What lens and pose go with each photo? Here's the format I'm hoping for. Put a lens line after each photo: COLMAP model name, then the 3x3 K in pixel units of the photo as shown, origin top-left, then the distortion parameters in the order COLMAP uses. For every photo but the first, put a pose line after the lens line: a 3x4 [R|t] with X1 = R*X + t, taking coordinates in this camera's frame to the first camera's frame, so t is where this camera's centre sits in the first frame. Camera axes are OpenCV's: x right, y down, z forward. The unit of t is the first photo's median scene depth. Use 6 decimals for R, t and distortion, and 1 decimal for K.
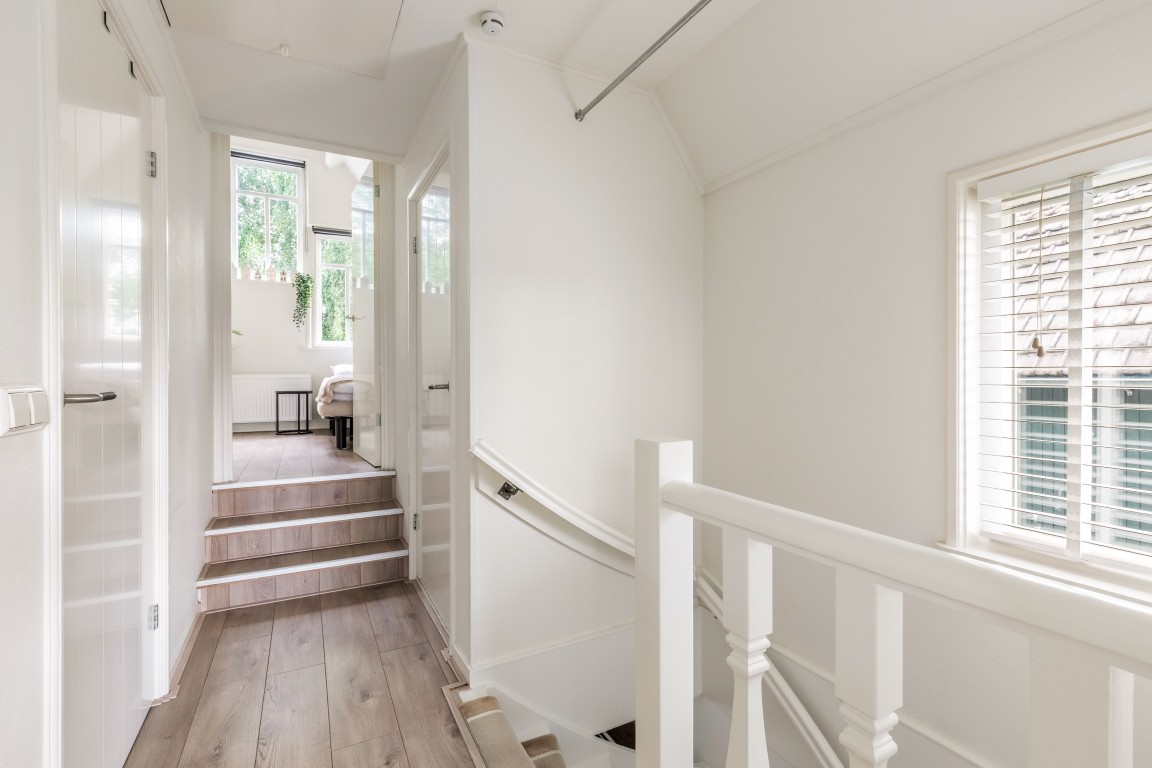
lens RADIAL K [[511.9, 0, 576.0], [0, 511.9, 384.0], [0, 0, 1]] dist [-0.001483, -0.000032]
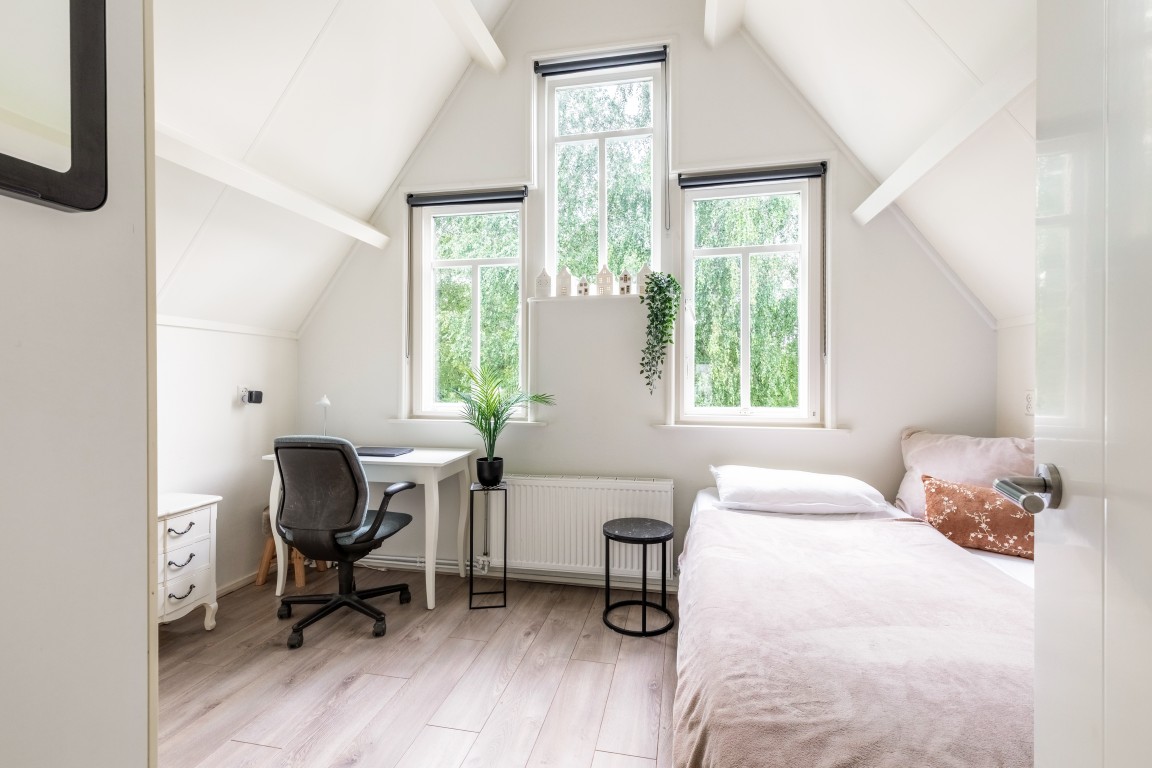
lens RADIAL K [[519.5, 0, 576.0], [0, 519.5, 384.0], [0, 0, 1]] dist [-0.000696, 0.000002]
pose [[0.771296, 0.008465, -0.636420, -0.280169], [-0.010813, 0.999942, 0.000196, -0.110170], [0.636385, 0.006731, 0.771343, 0.569455]]
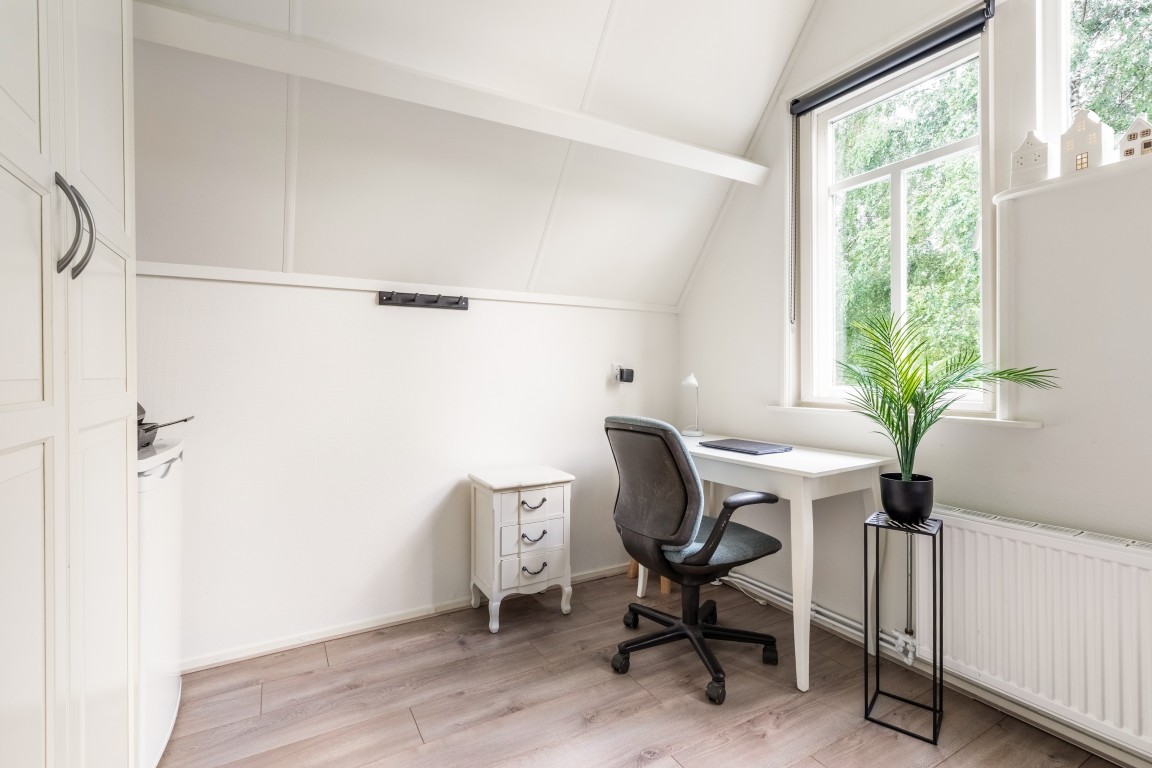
lens RADIAL K [[525.6, 0, 575.4], [0, 525.6, 374.1], [0, 0, 1]] dist [0.002337, -0.000036]
pose [[0.032312, -0.003292, -0.999472, -0.365365], [-0.011069, 0.999932, -0.003652, -0.092773], [0.999417, 0.011181, 0.032274, 0.700085]]
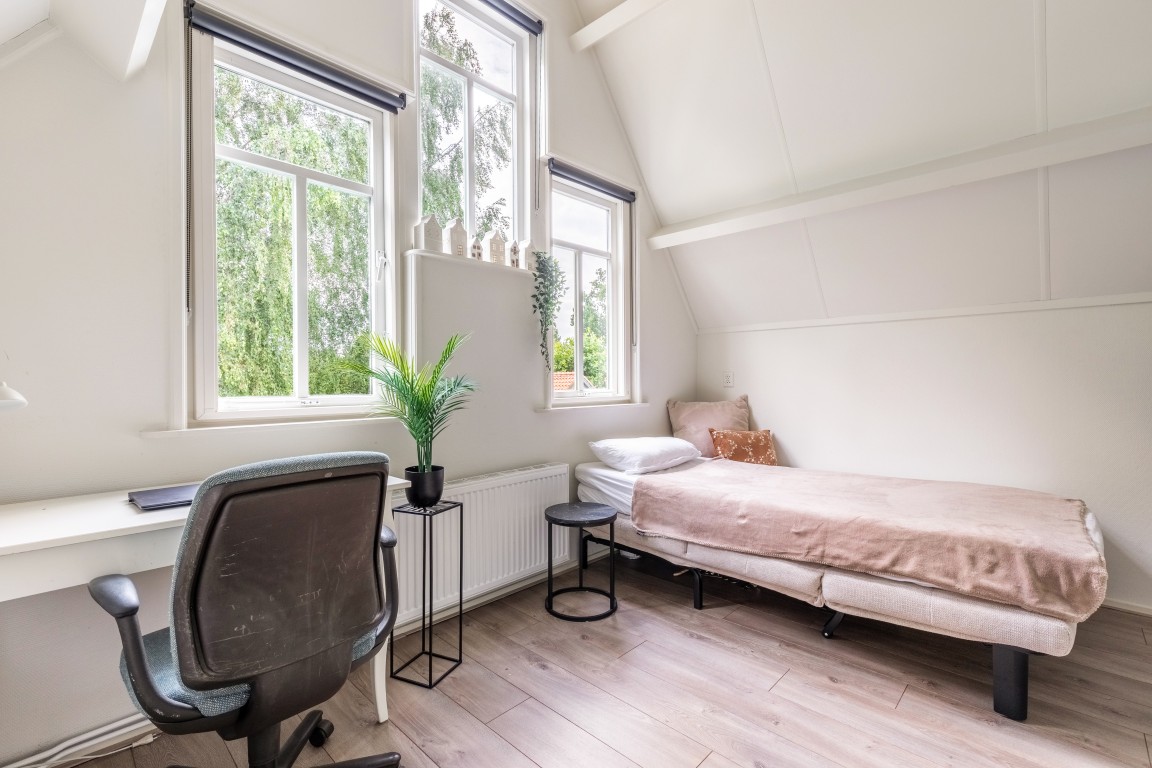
lens RADIAL K [[511.9, 0, 576.0], [0, 511.9, 384.0], [0, 0, 1]] dist [-0.001483, -0.000032]
pose [[0.947500, -0.007623, 0.319665, -0.662021], [0.009618, 0.999943, -0.004661, -0.092139], [-0.319611, 0.007491, 0.947519, 0.542128]]
